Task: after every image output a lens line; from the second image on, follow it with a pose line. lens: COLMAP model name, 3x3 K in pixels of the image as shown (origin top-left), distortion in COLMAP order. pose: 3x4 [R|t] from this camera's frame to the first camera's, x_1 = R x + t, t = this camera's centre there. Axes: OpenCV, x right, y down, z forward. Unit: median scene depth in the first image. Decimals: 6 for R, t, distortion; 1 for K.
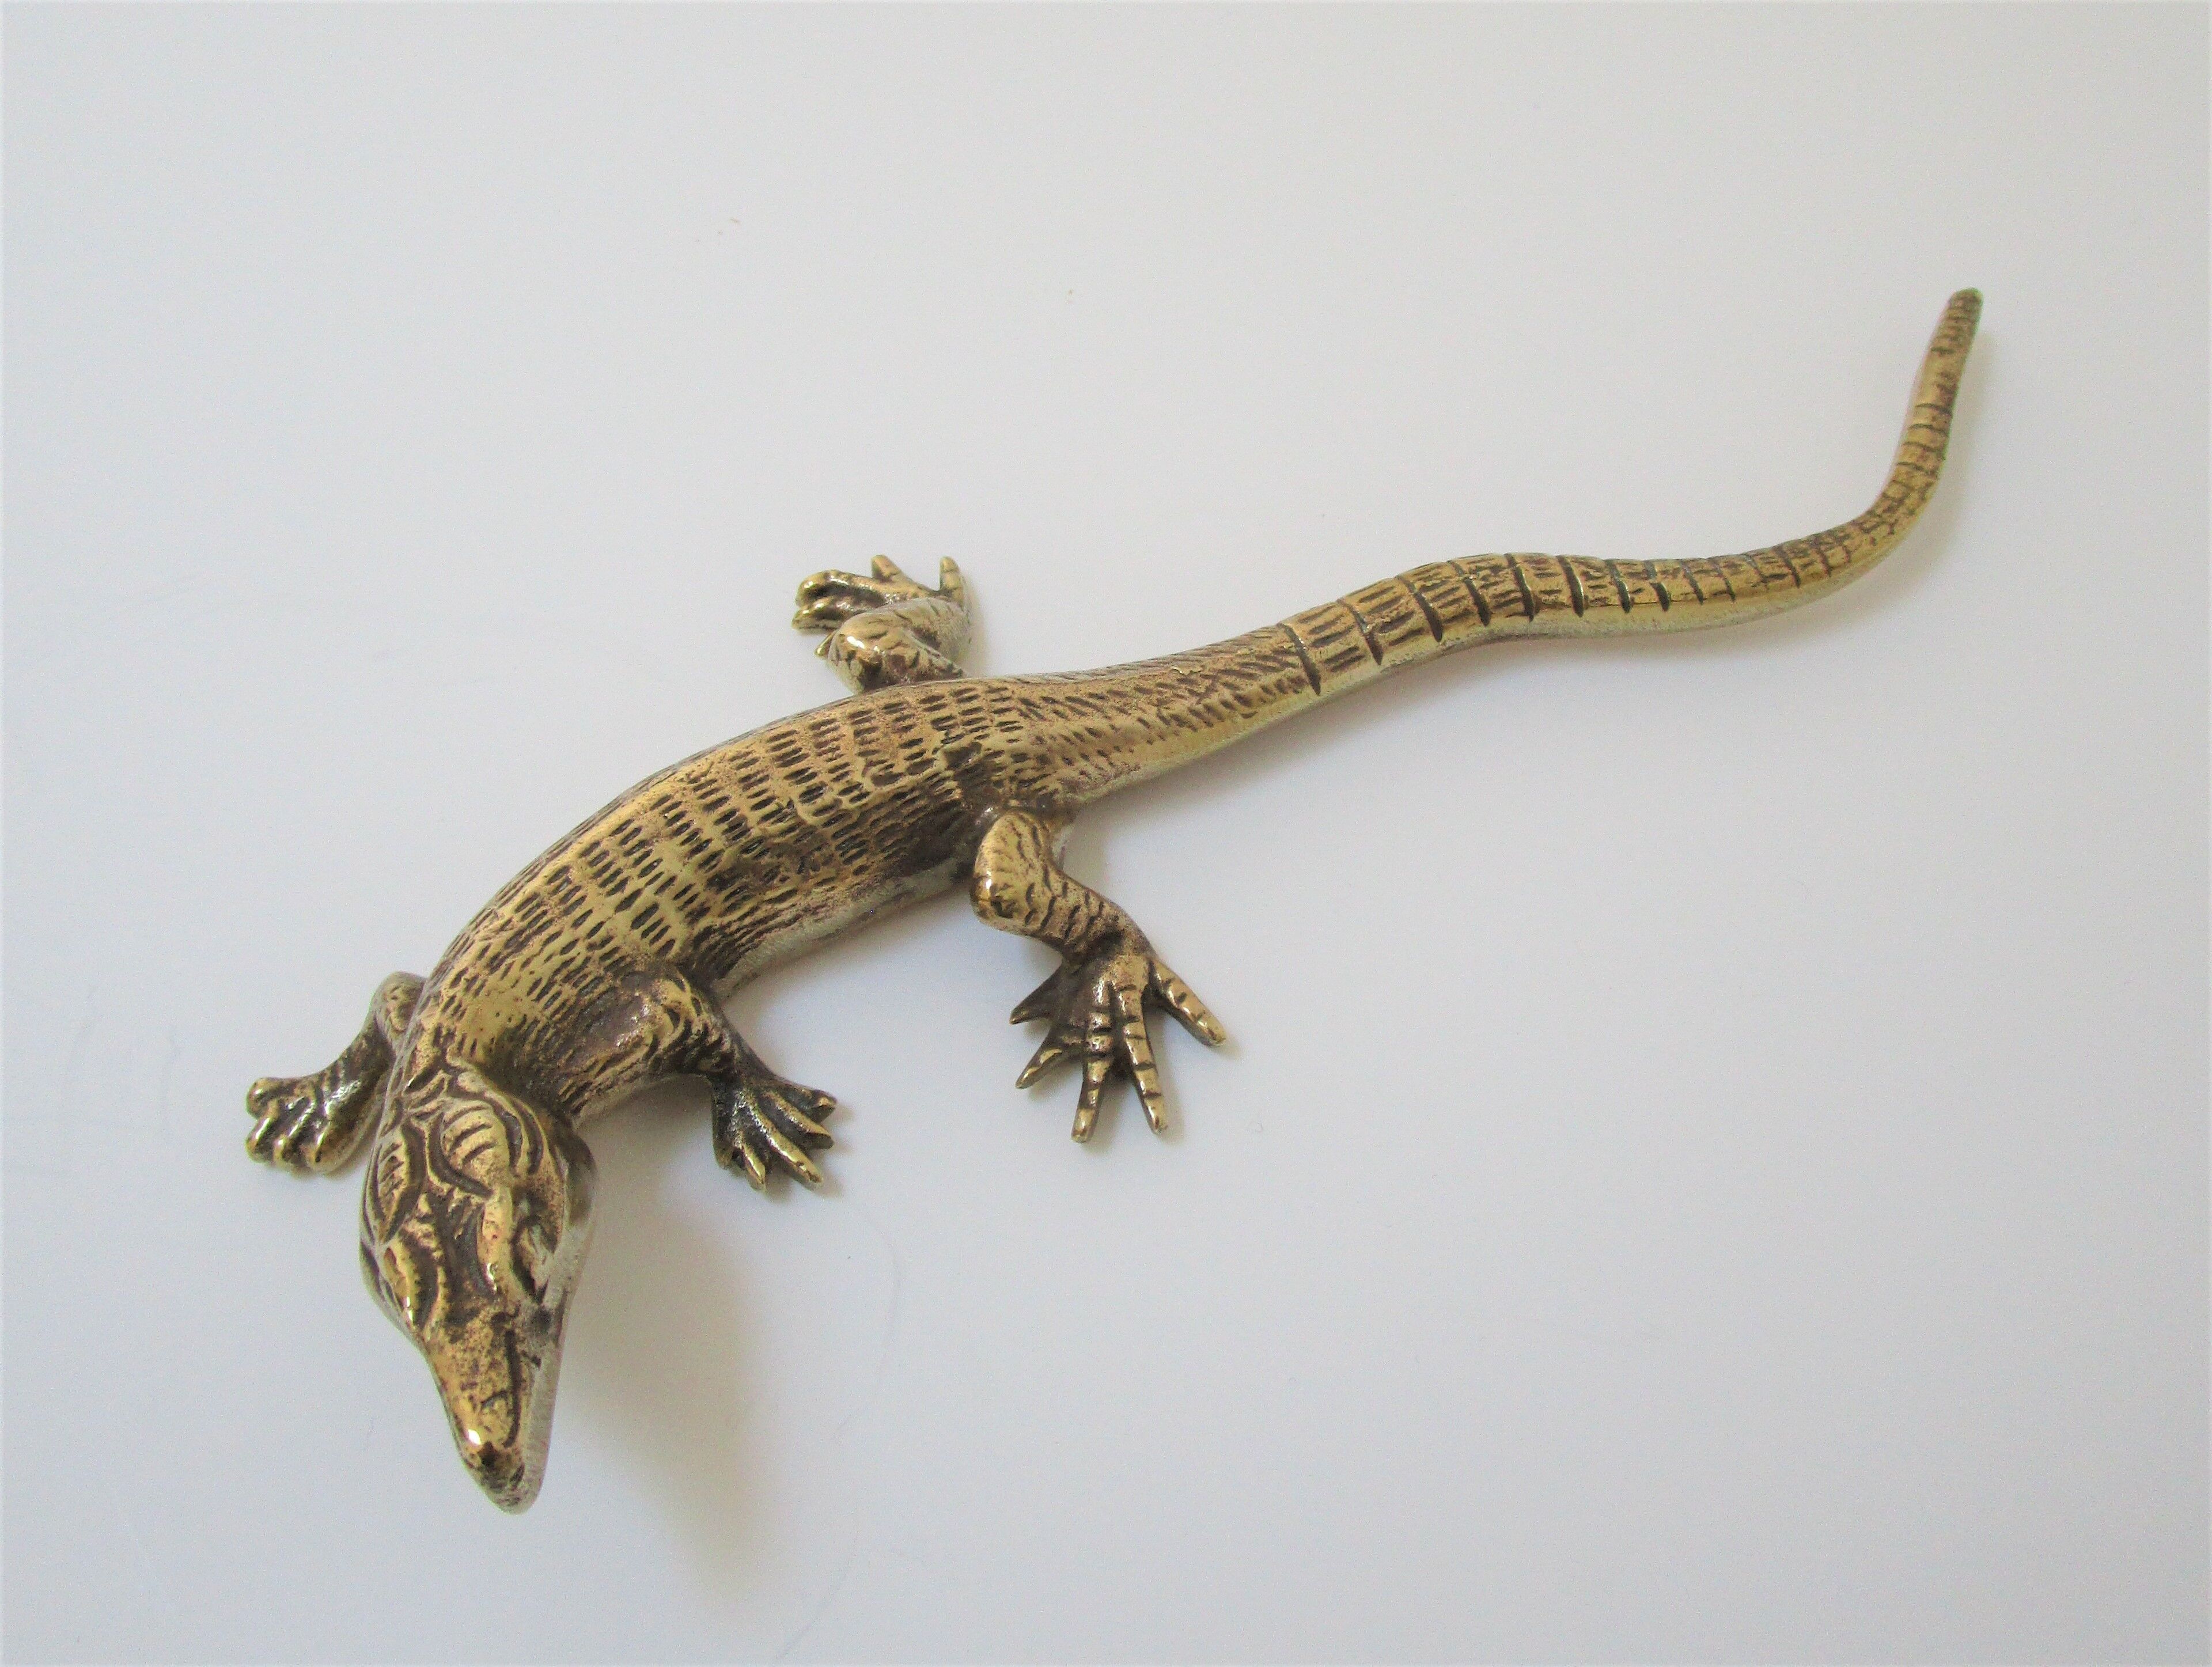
lens RADIAL K [[2046.6, 0, 1124.0], [0, 2046.6, 761.9], [0, 0, 1]] dist [-0.032510, -0.011789]
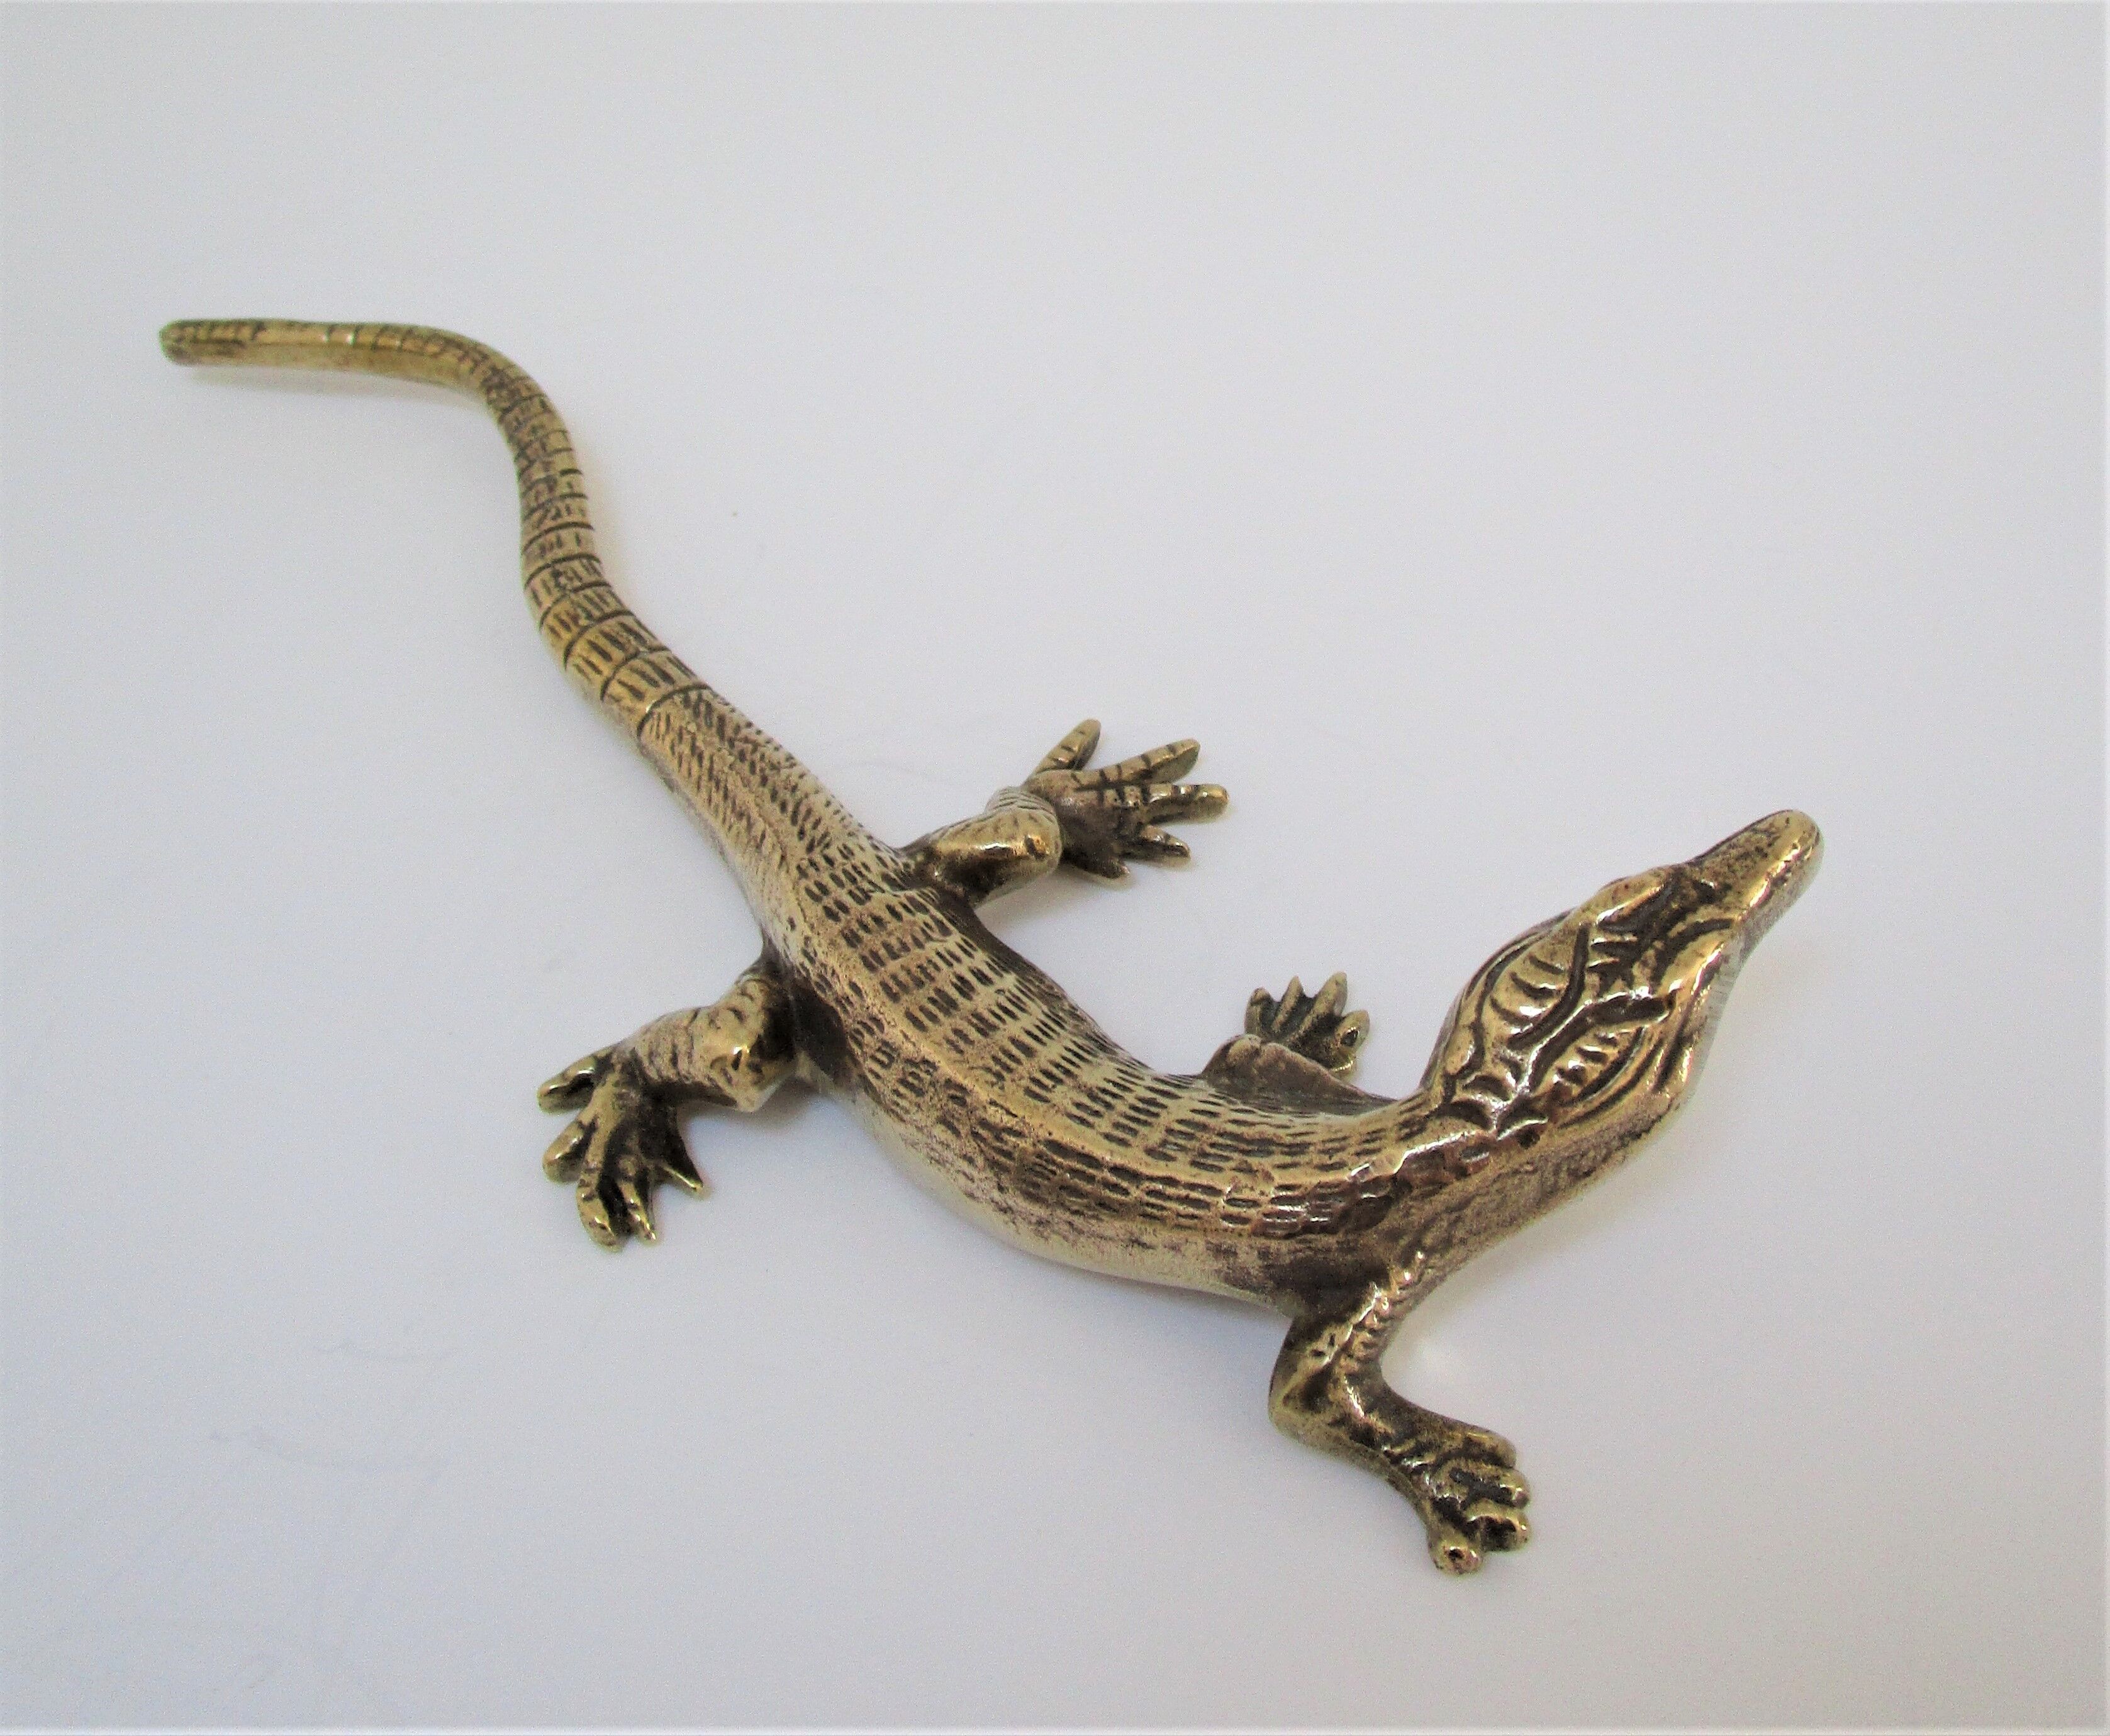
lens RADIAL K [[2260.9, 0, 1188.0], [0, 2260.9, 616.5], [0, 0, 1]] dist [-0.021484, 0.000000]
pose [[-0.259864, -0.680472, 0.685149, -0.737741], [0.832444, 0.201730, 0.516083, -0.445810], [-0.489395, 0.704460, 0.514032, 0.333322]]
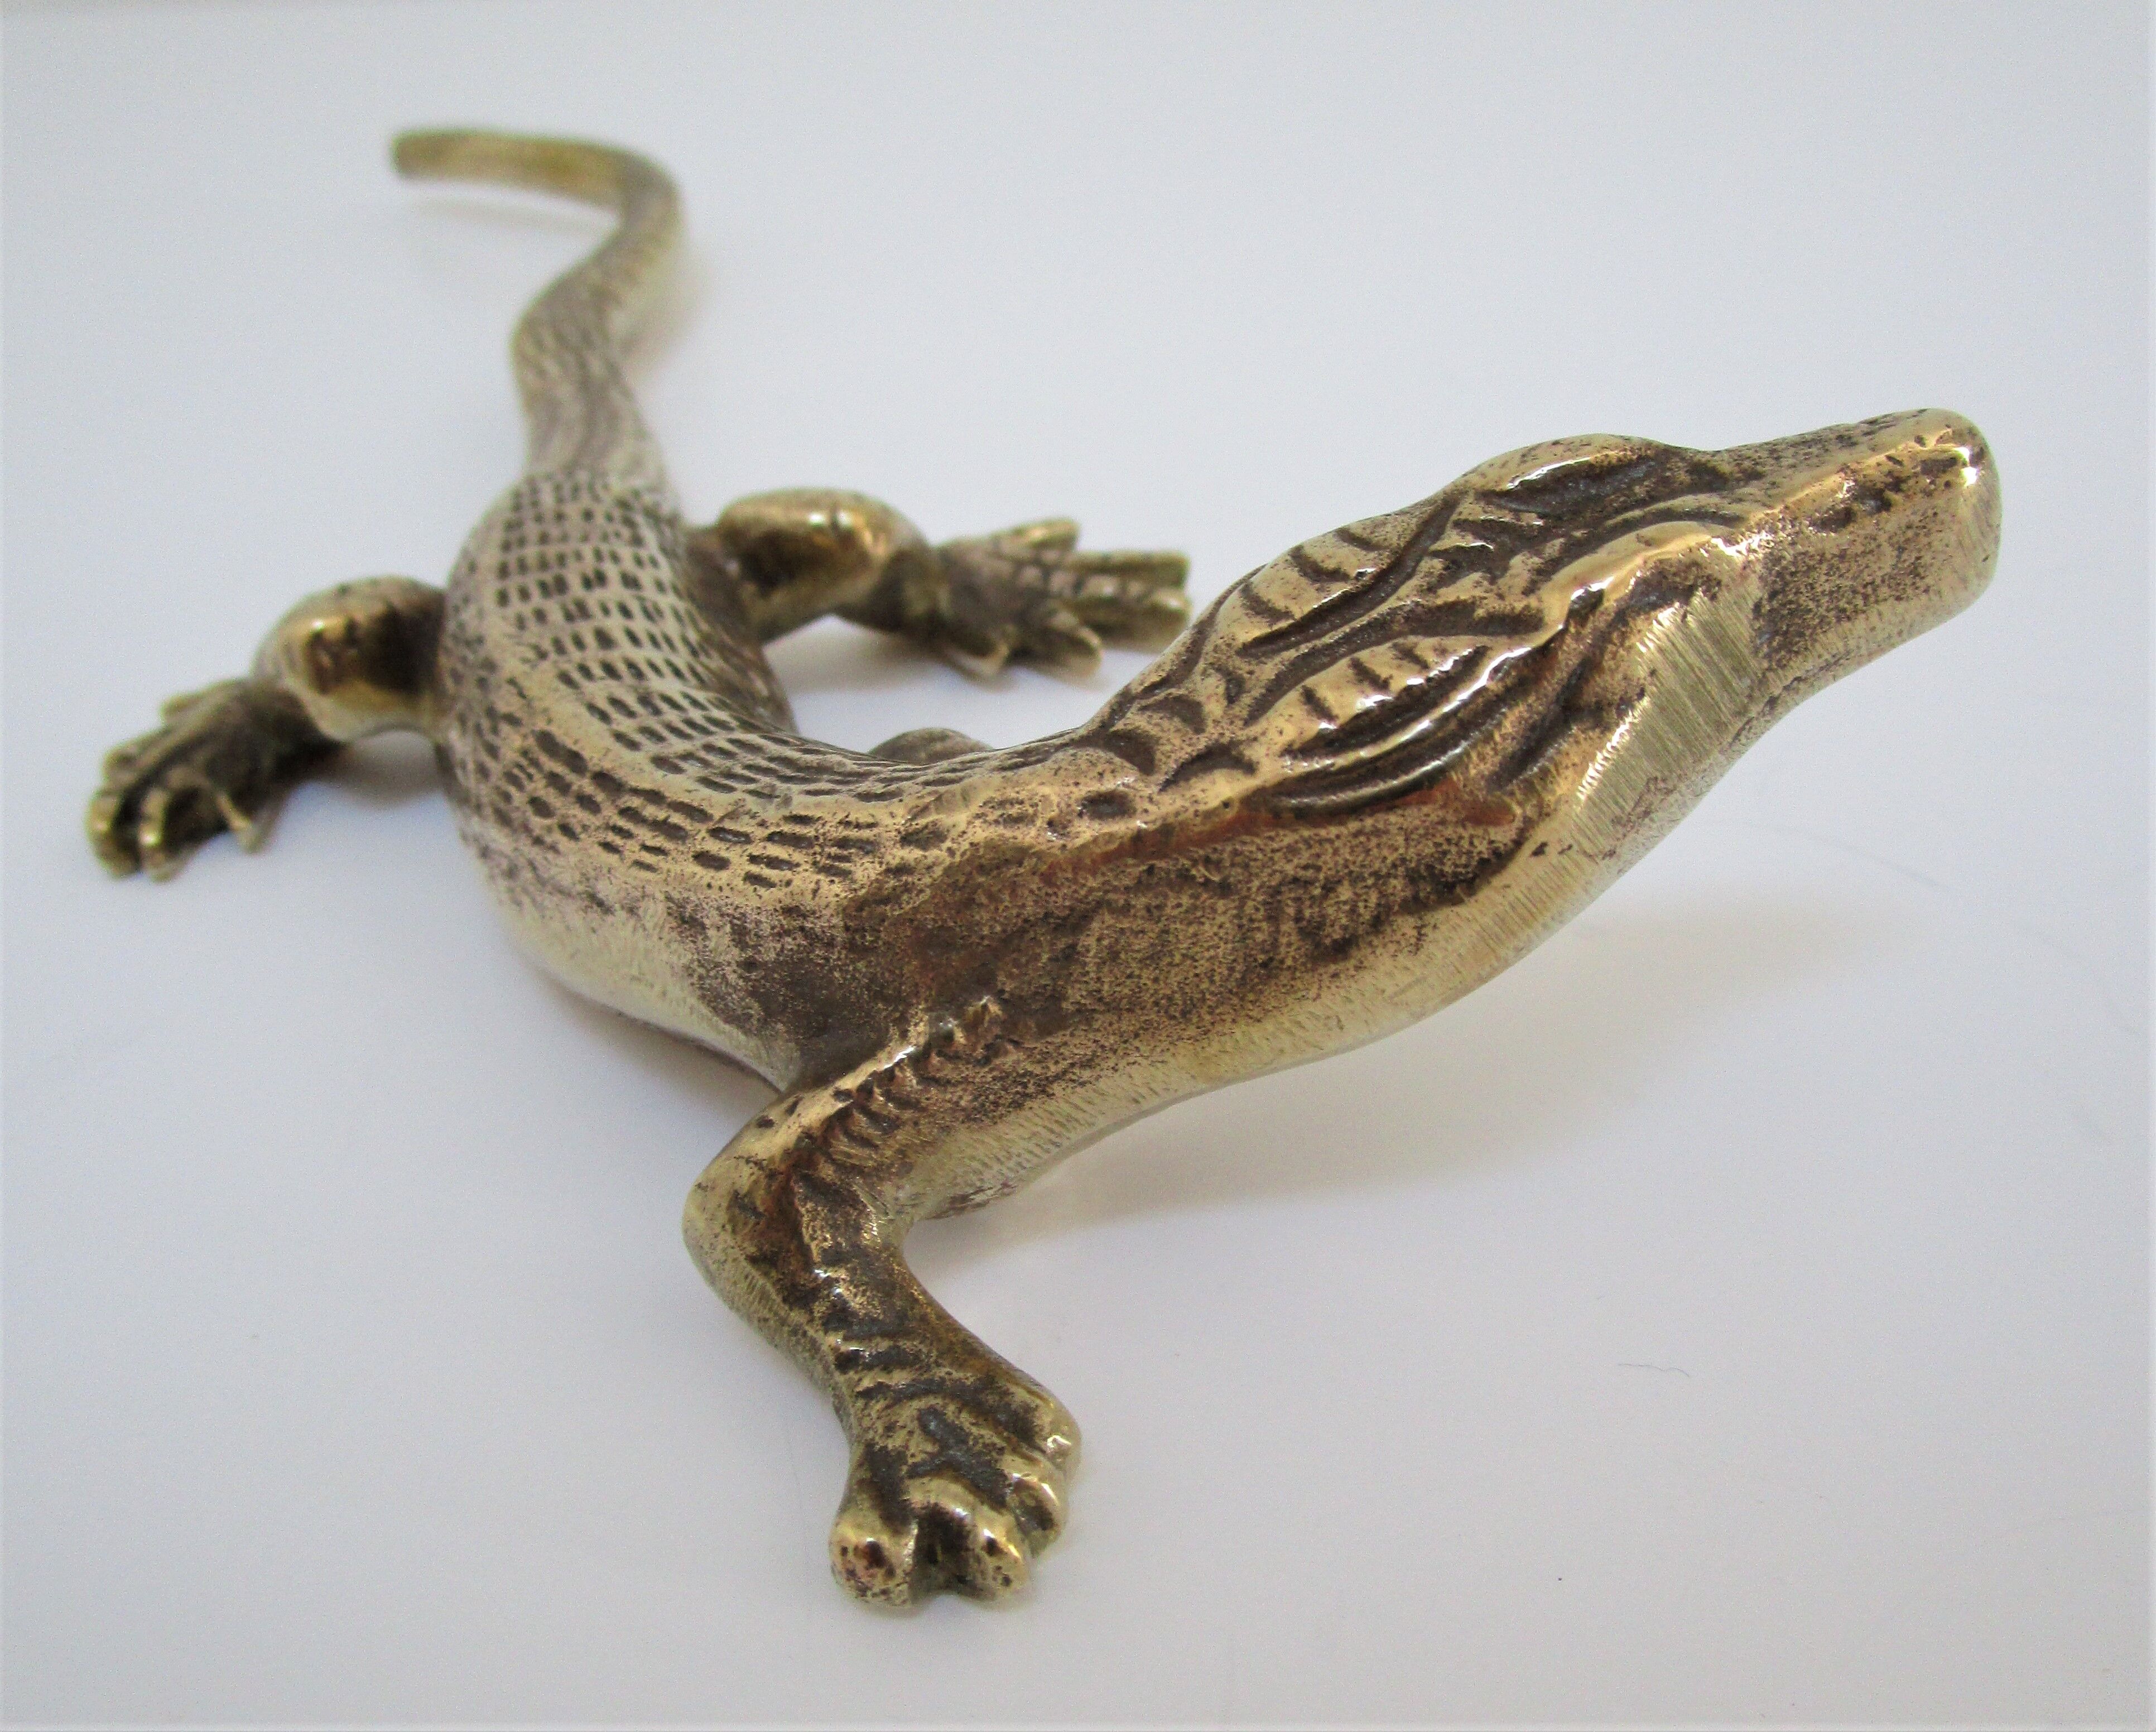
lens RADIAL K [[2072.4, 0, 1041.5], [0, 2072.4, 923.0], [0, 0, 1]] dist [-0.041298, 0.025639]
pose [[0.170870, -0.596385, 0.784301, -0.655243], [0.868656, 0.466864, 0.165757, 0.065835], [-0.465017, 0.652965, 0.597826, 0.643309]]
